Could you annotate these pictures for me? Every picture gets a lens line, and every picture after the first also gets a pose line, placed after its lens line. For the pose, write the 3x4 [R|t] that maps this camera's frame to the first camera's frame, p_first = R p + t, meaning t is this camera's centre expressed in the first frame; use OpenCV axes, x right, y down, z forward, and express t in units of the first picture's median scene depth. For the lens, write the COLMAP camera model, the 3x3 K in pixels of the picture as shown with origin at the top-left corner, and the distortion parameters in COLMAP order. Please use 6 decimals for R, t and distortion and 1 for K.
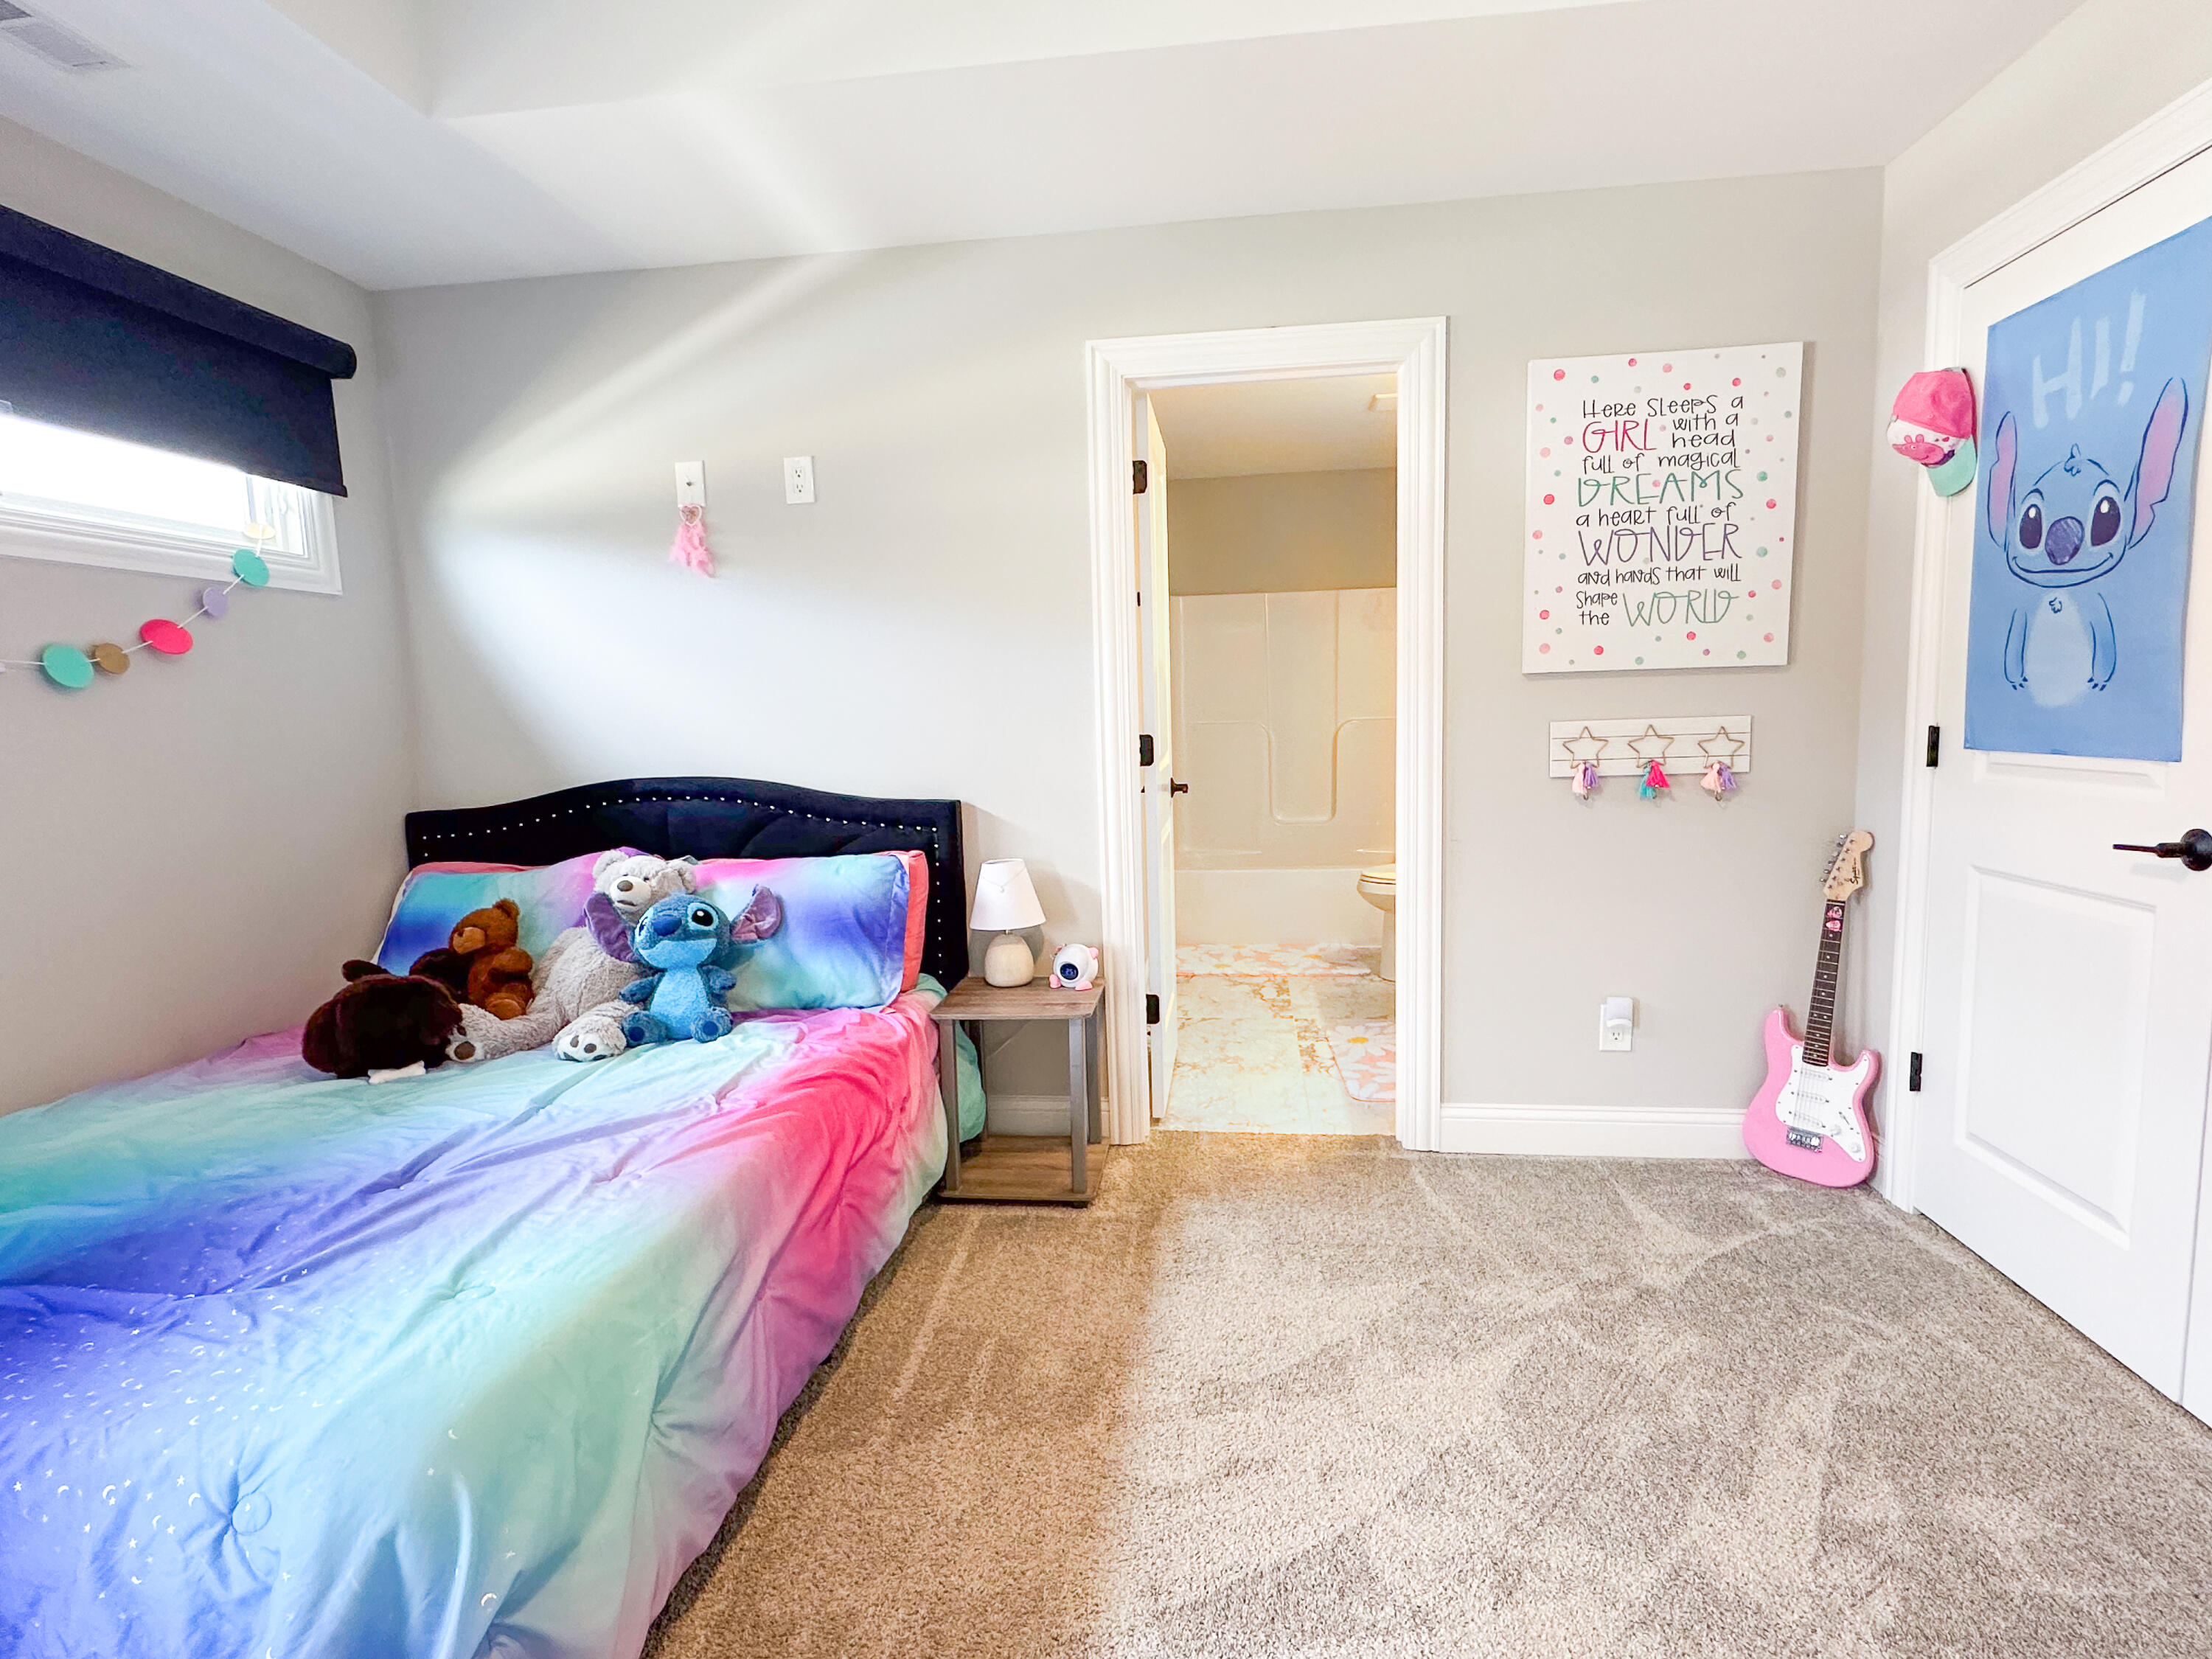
lens RADIAL K [[1124.2, 0, 1107.5], [0, 1124.2, 849.6], [0, 0, 1]] dist [-0.004552, 0.000057]
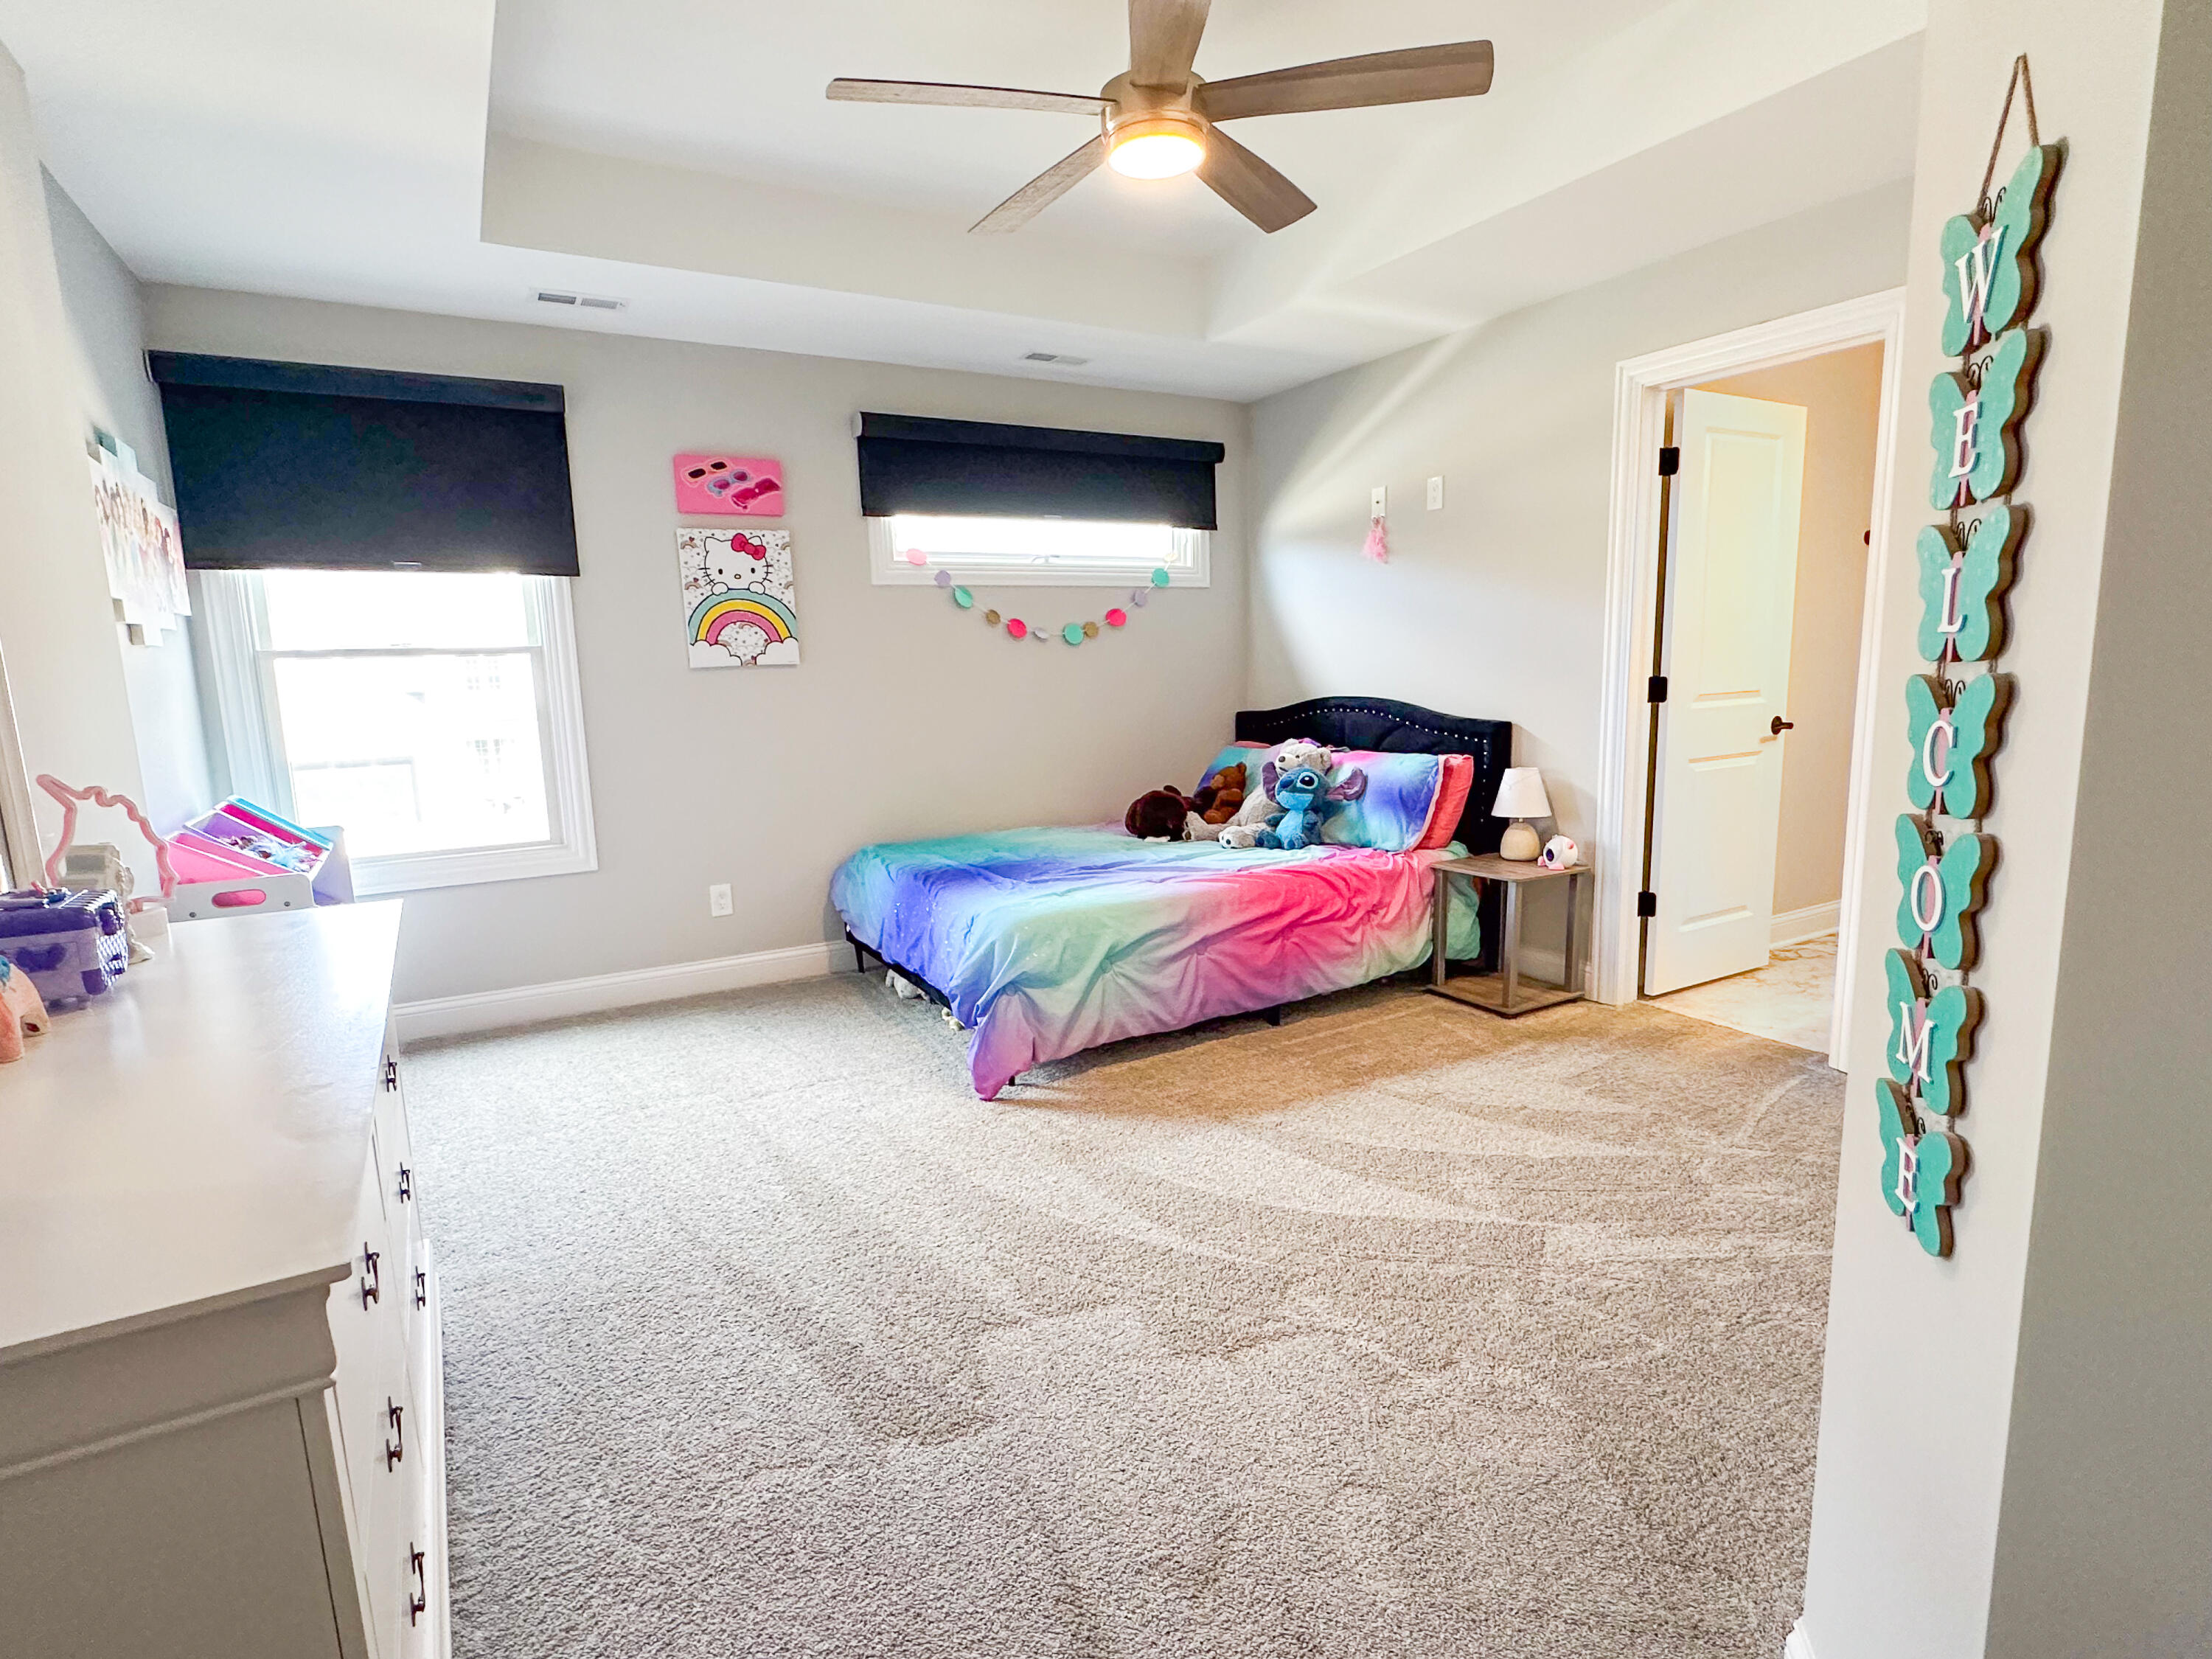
lens RADIAL K [[1124.2, 0, 1107.5], [0, 1124.2, 849.6], [0, 0, 1]] dist [-0.004552, 0.000057]
pose [[0.602113, 0.145694, -0.785005, 0.735549], [-0.088038, 0.989329, 0.116089, -0.005842], [0.793542, -0.000789, 0.608514, -0.236002]]
